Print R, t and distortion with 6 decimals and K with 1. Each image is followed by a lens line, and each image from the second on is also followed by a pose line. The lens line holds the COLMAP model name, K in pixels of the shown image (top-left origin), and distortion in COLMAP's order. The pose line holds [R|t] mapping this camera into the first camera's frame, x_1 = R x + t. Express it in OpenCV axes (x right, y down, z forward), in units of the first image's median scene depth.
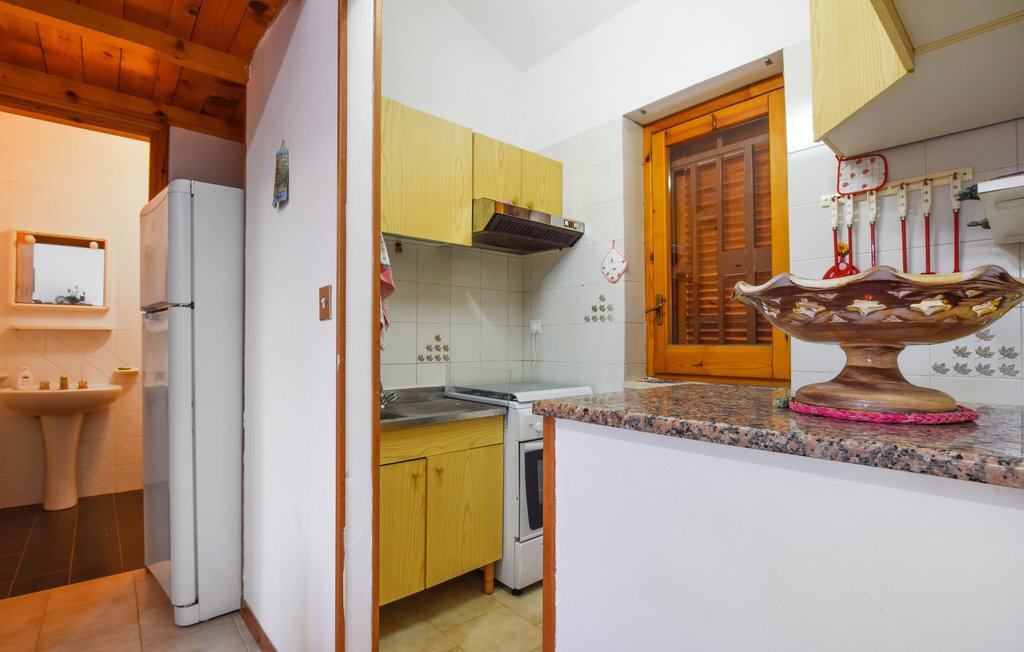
lens RADIAL K [[477.9, 0, 509.0], [0, 477.9, 335.6], [0, 0, 1]] dist [-0.028618, 0.002191]
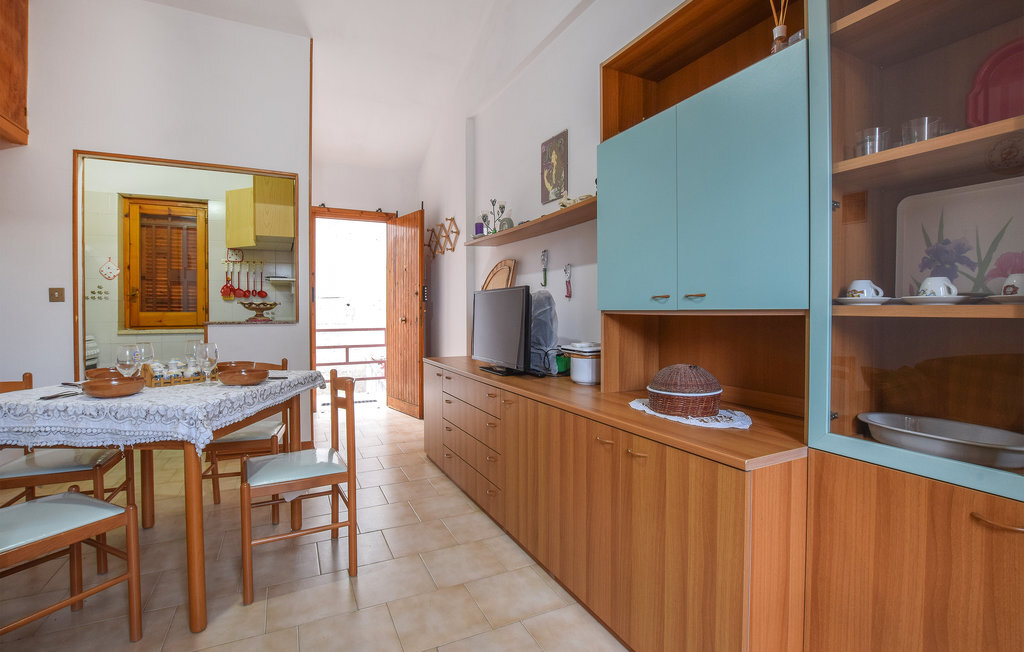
lens RADIAL K [[477.9, 0, 526.7], [0, 477.9, 317.0], [0, 0, 1]] dist [-0.028618, 0.002191]
pose [[0.238710, -0.016463, 0.970951, -1.292478], [-0.010400, 0.999756, 0.019508, -0.017328], [-0.971035, -0.014754, 0.238480, -1.141677]]
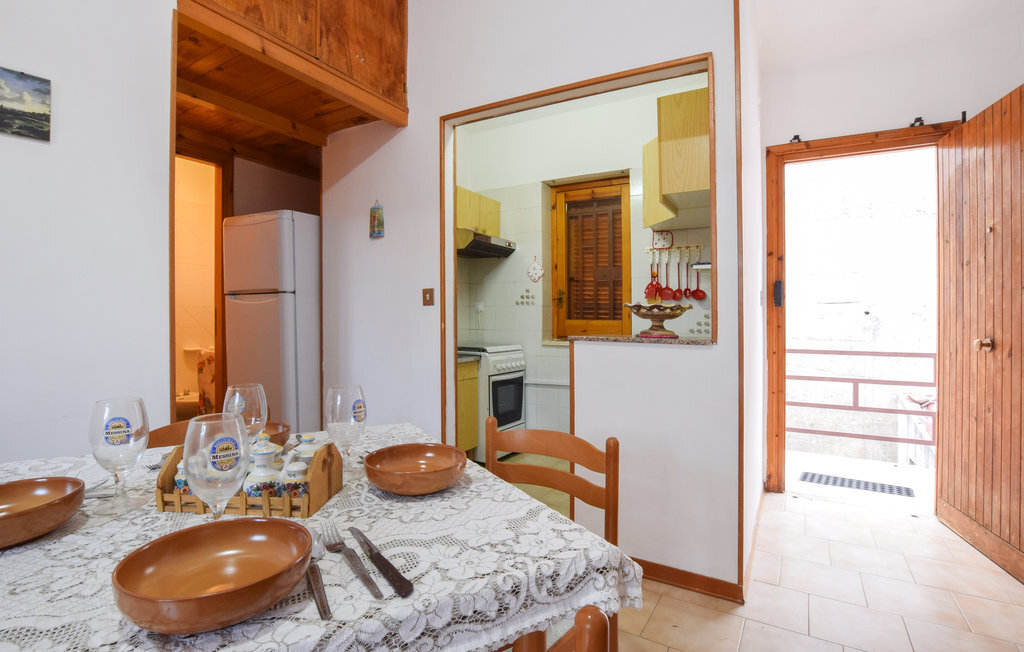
lens RADIAL K [[477.9, 0, 508.3], [0, 477.9, 307.6], [0, 0, 1]] dist [-0.028618, 0.002191]
pose [[0.952042, 0.014172, 0.305638, -0.413472], [-0.012756, 0.999897, -0.006628, -0.009798], [-0.305700, 0.002411, 0.952125, -0.610094]]
